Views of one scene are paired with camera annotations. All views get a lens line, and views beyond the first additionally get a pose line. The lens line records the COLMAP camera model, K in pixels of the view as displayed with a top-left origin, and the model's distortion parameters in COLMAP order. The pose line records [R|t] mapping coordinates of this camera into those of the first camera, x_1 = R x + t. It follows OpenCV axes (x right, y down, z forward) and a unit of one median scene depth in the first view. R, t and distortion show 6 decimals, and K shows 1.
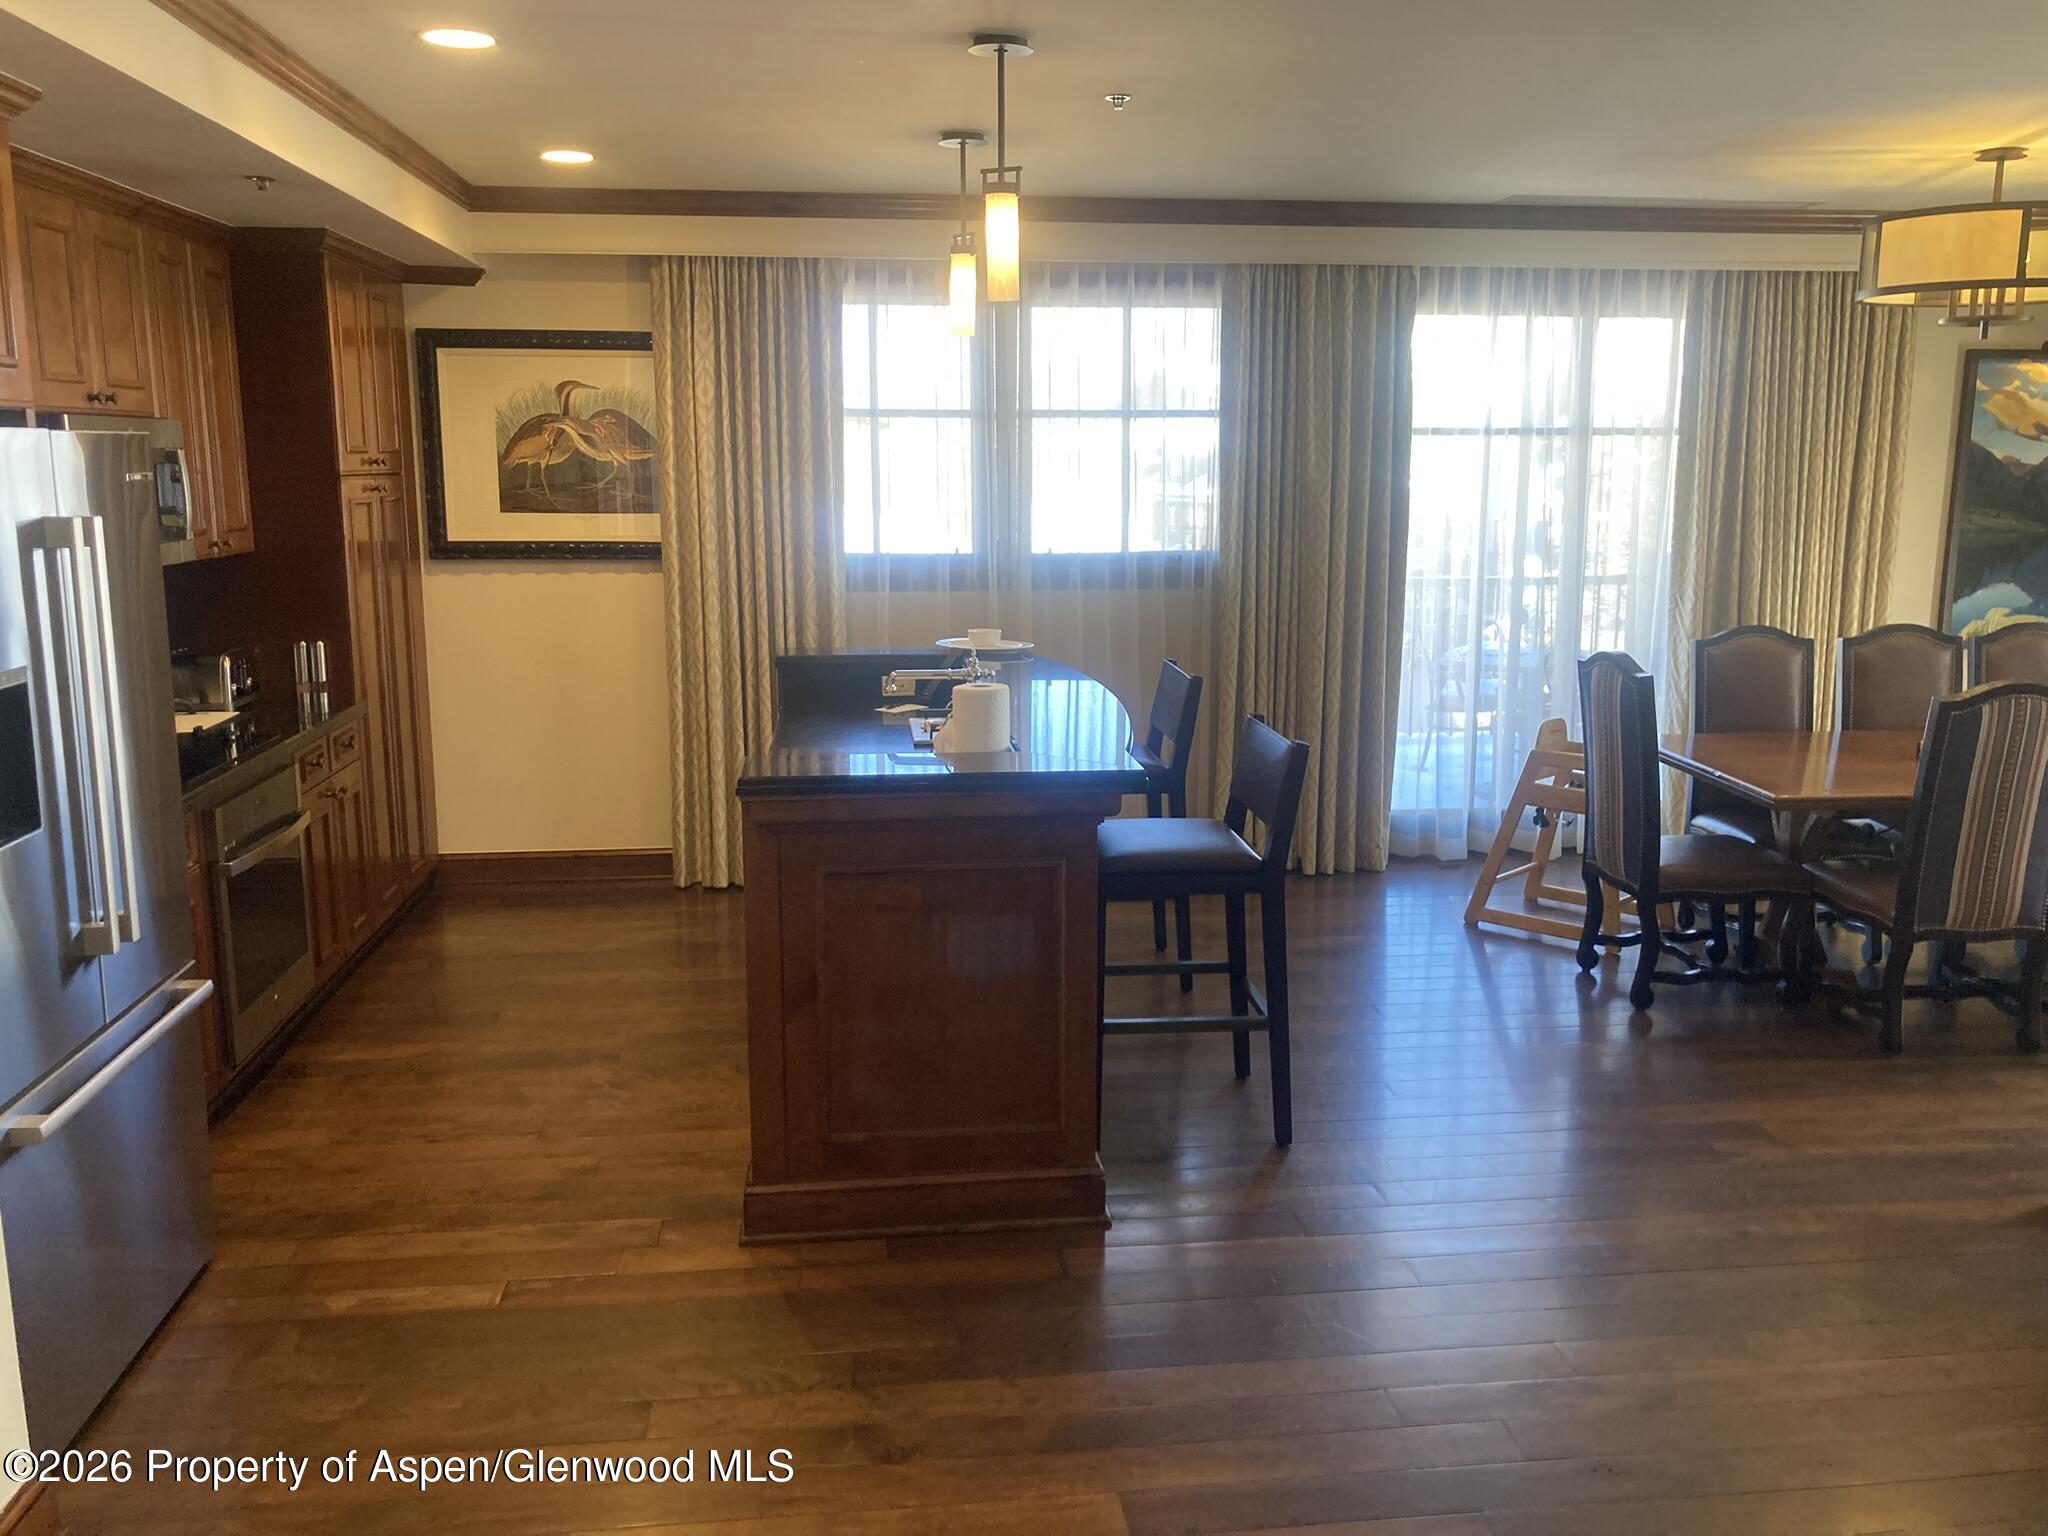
lens RADIAL K [[1663.3, 0, 1024.0], [0, 1663.3, 768.0], [0, 0, 1]] dist [-0.001277, 0.006431]
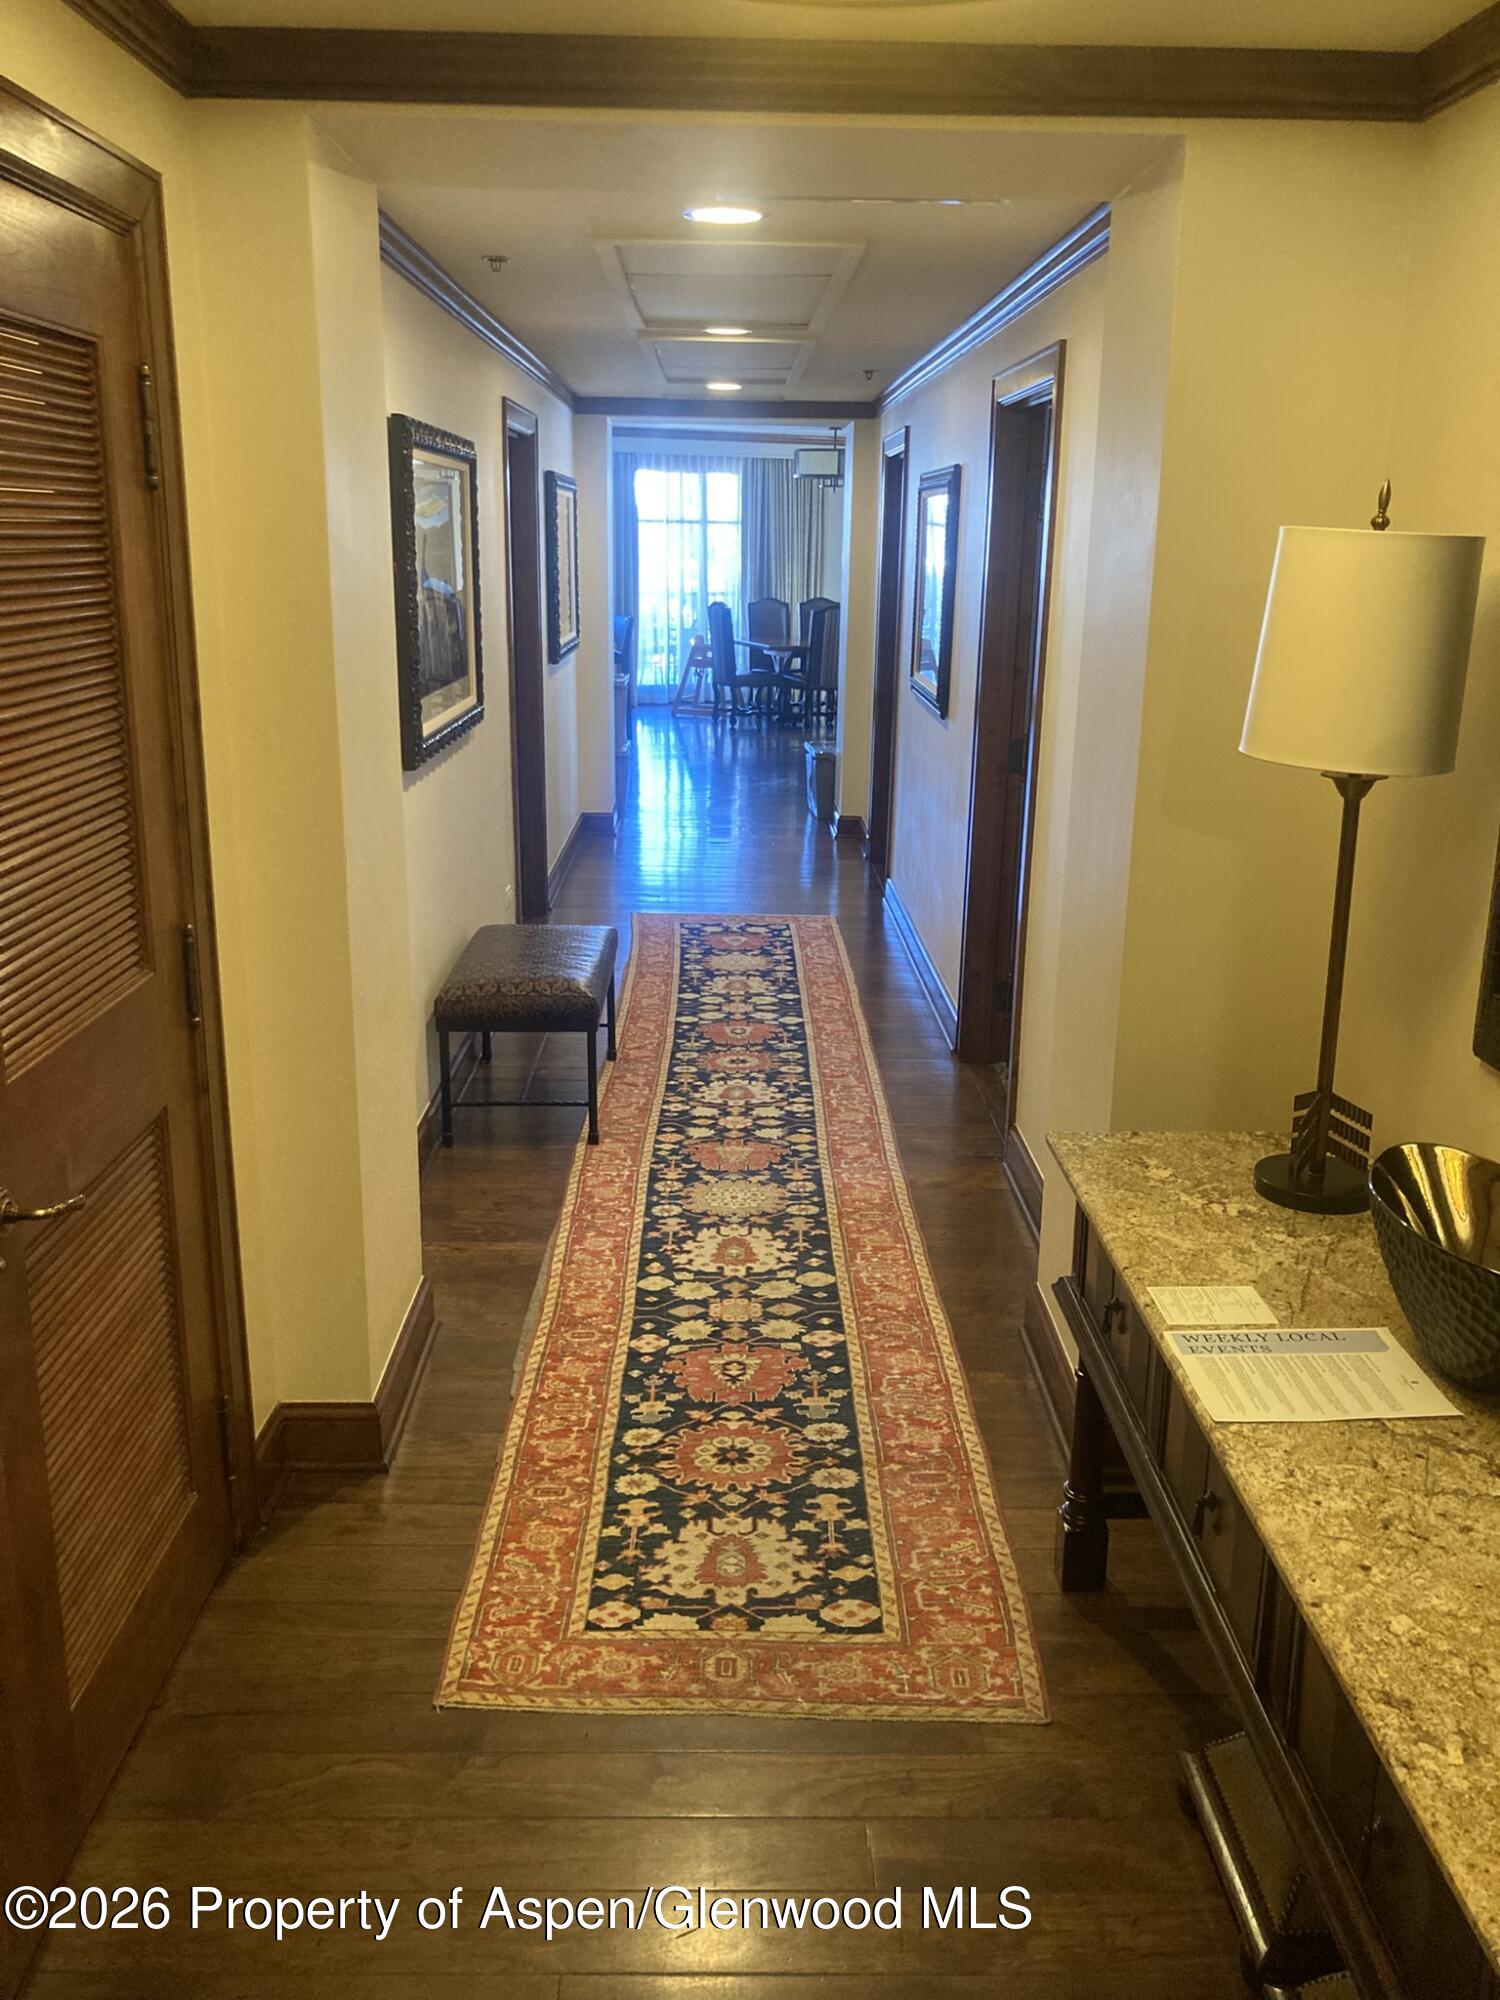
lens RADIAL K [[1624.3, 0, 750.0], [0, 1624.3, 1000.0], [0, 0, 1]] dist [-0.001277, 0.006431]
pose [[0.940779, -0.080785, 0.329255, -0.511524], [0.048600, 0.993300, 0.104847, 0.287115], [-0.335519, -0.082636, 0.938402, -1.521756]]
